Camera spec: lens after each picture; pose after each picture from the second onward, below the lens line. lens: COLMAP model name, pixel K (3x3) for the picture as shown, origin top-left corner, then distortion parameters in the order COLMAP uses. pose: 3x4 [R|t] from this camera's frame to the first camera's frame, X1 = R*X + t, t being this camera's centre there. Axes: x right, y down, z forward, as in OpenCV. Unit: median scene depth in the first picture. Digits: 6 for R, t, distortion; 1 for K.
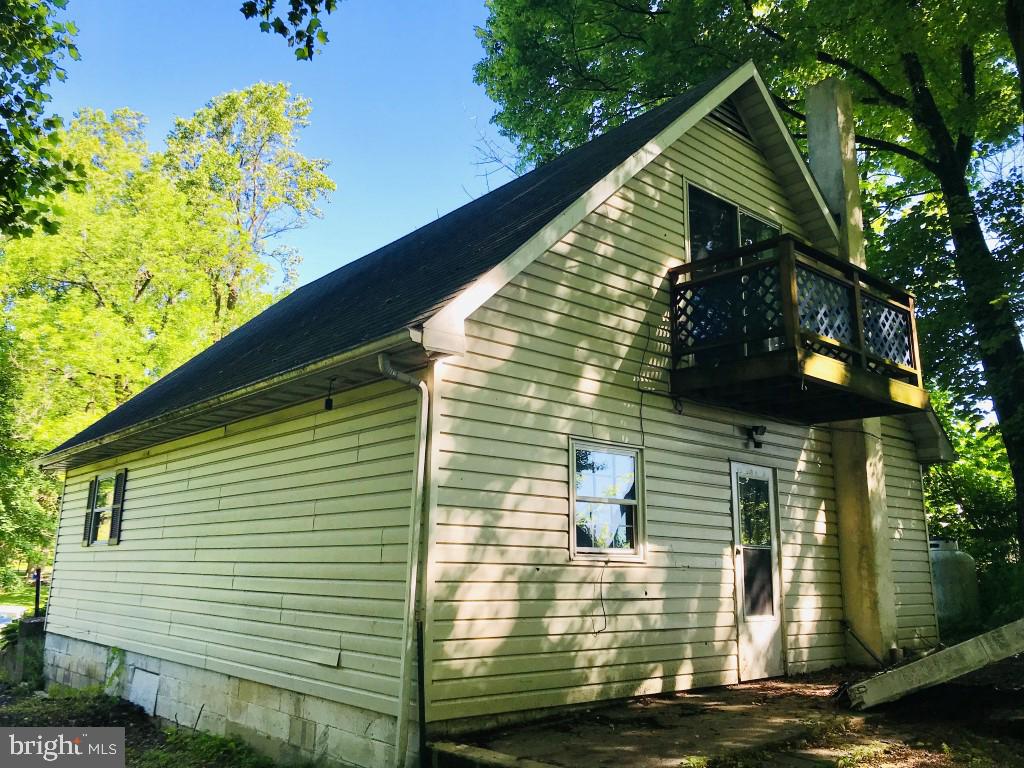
lens RADIAL K [[840.6, 0, 506.5], [0, 840.6, 373.8], [0, 0, 1]] dist [0.023298, -0.010033]
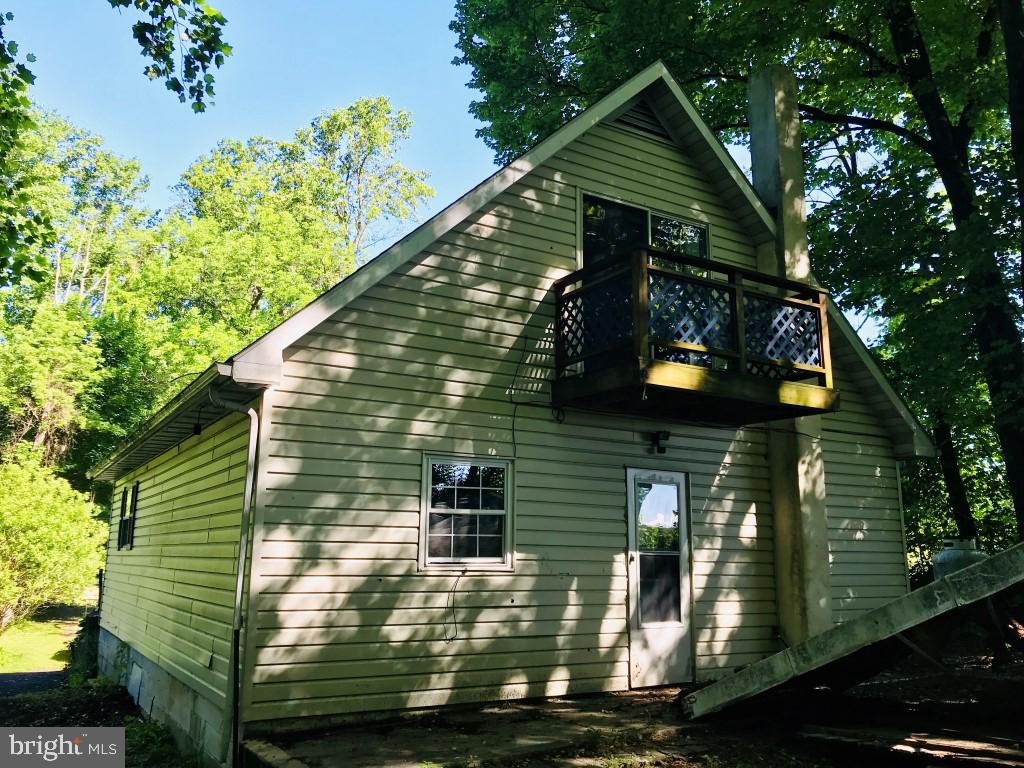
lens RADIAL K [[844.3, 0, 510.7], [0, 844.3, 368.1], [0, 0, 1]] dist [0.047527, -0.074271]
pose [[0.983628, -0.042545, -0.175116, 0.318128], [0.043336, 0.999060, 0.000693, -0.022247], [0.174922, -0.008270, 0.984548, -0.017130]]
